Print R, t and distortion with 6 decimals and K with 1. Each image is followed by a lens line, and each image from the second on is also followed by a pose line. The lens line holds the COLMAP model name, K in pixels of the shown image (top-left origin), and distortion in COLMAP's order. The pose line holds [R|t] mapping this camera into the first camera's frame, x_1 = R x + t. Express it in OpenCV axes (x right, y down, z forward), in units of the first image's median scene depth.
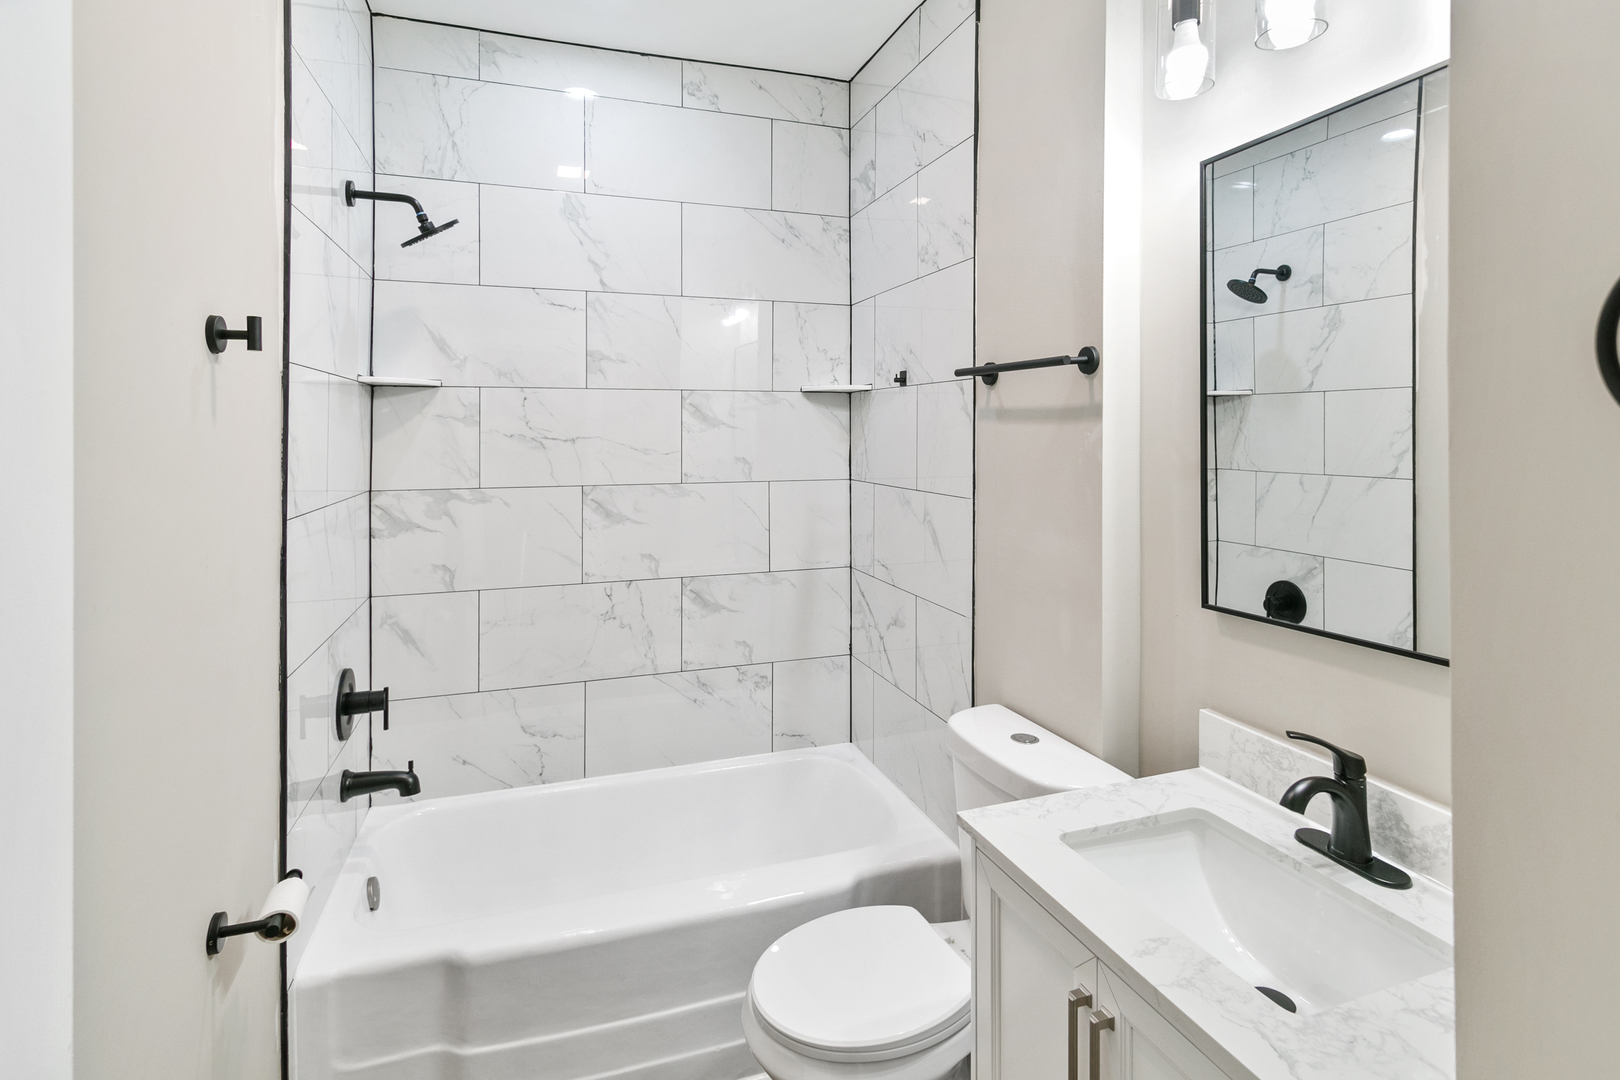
lens RADIAL K [[797.9, 0, 811.8], [0, 797.9, 423.8], [0, 0, 1]] dist [-0.002461, -0.014880]
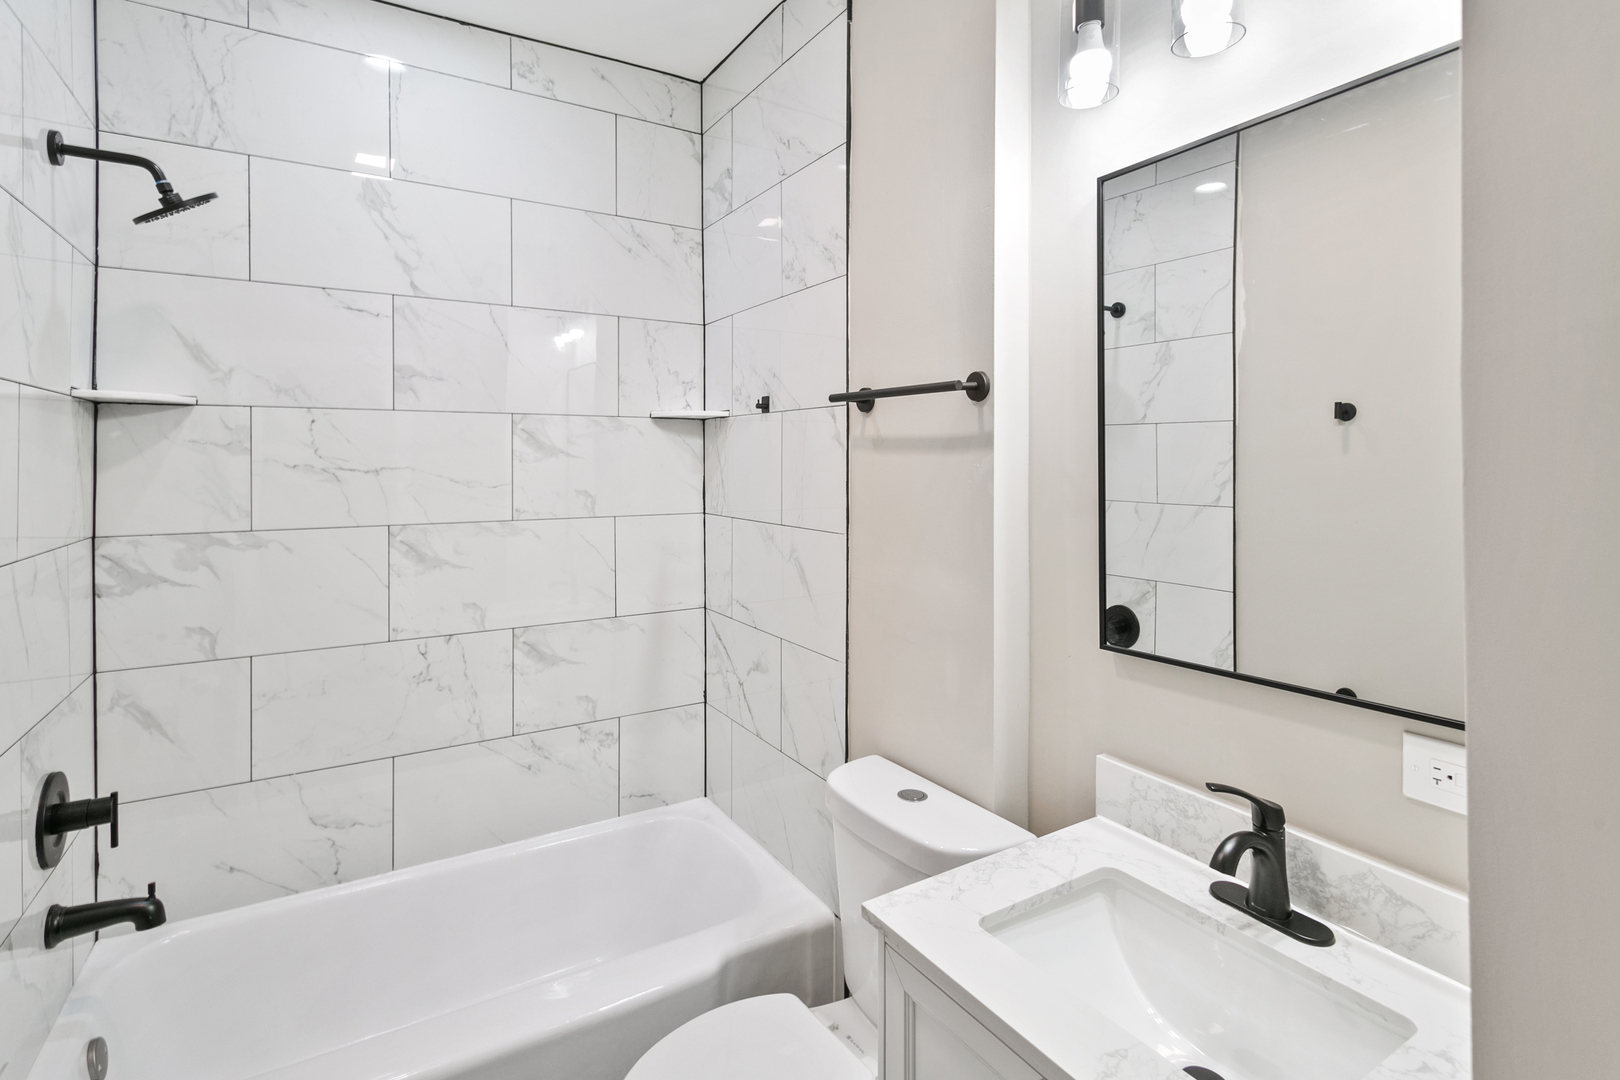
lens RADIAL K [[789.8, 0, 808.8], [0, 789.8, 464.9], [0, 0, 1]] dist [0.003972, -0.007016]
pose [[0.978275, 0.000414, 0.207311, -0.028011], [-0.003597, 0.999881, 0.014977, -0.000423], [-0.207280, -0.015397, 0.978160, 0.096982]]
